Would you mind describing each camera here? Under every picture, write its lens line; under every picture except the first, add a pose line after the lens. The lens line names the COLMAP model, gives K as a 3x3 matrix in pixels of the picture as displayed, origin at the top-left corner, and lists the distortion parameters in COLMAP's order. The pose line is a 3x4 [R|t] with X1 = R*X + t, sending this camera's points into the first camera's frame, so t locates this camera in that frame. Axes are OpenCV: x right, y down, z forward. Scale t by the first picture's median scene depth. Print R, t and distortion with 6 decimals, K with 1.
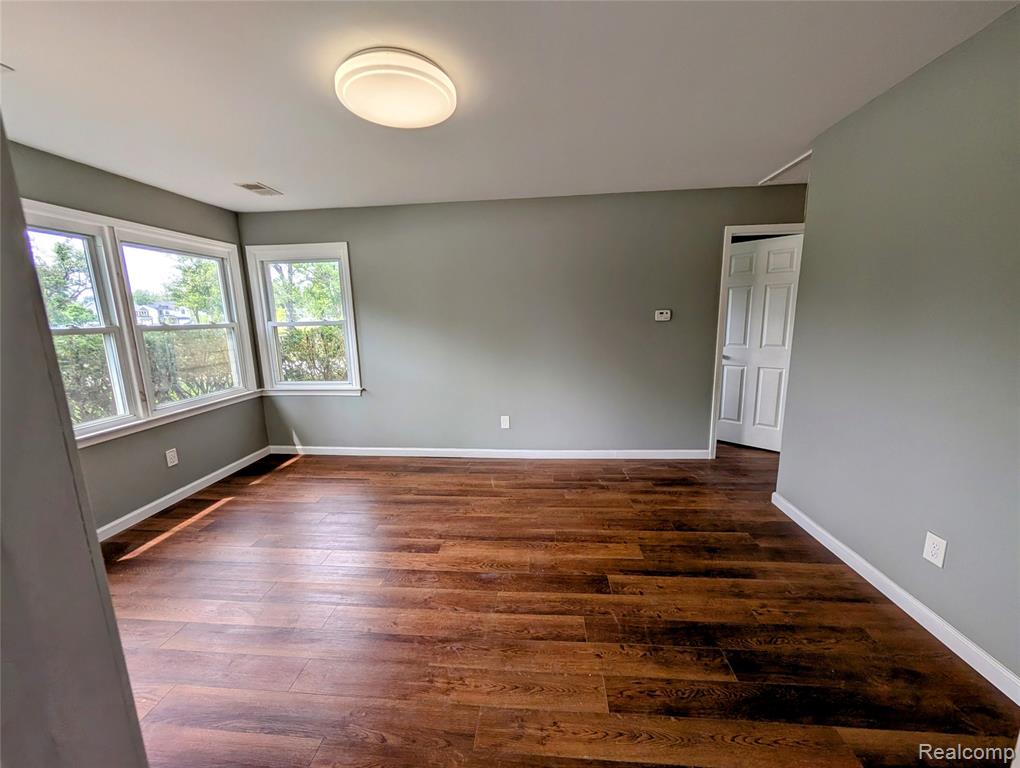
lens RADIAL K [[386.1, 0, 508.8], [0, 386.1, 381.7], [0, 0, 1]] dist [-0.002860, 0.000156]
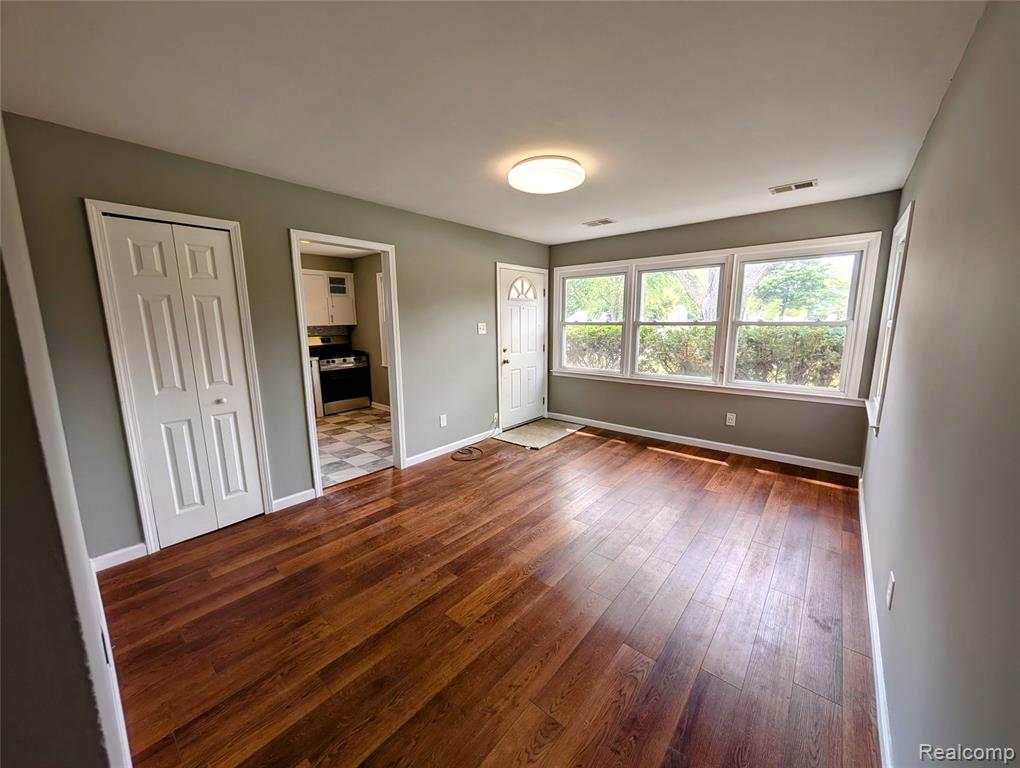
lens RADIAL K [[386.1, 0, 503.7], [0, 386.1, 382.8], [0, 0, 1]] dist [-0.002860, 0.000156]
pose [[-0.587811, 0.157559, -0.793507, 0.797051], [-0.115462, 0.954471, 0.275051, -0.254280], [0.800717, 0.253298, -0.542856, 1.318467]]
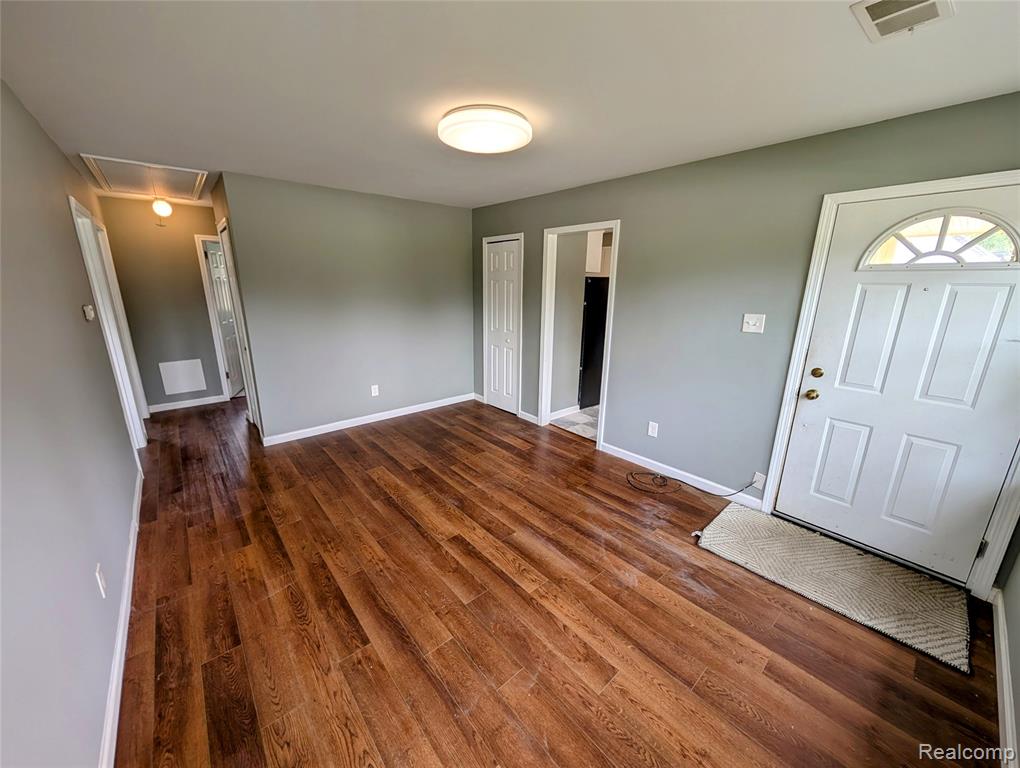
lens RADIAL K [[386.1, 0, 508.4], [0, 386.1, 380.7], [0, 0, 1]] dist [-0.002860, 0.000156]
pose [[-0.715452, -0.161897, 0.679646, -0.909303], [0.123768, 0.928027, 0.351352, -0.300230], [-0.687612, 0.335494, -0.643921, 1.398758]]
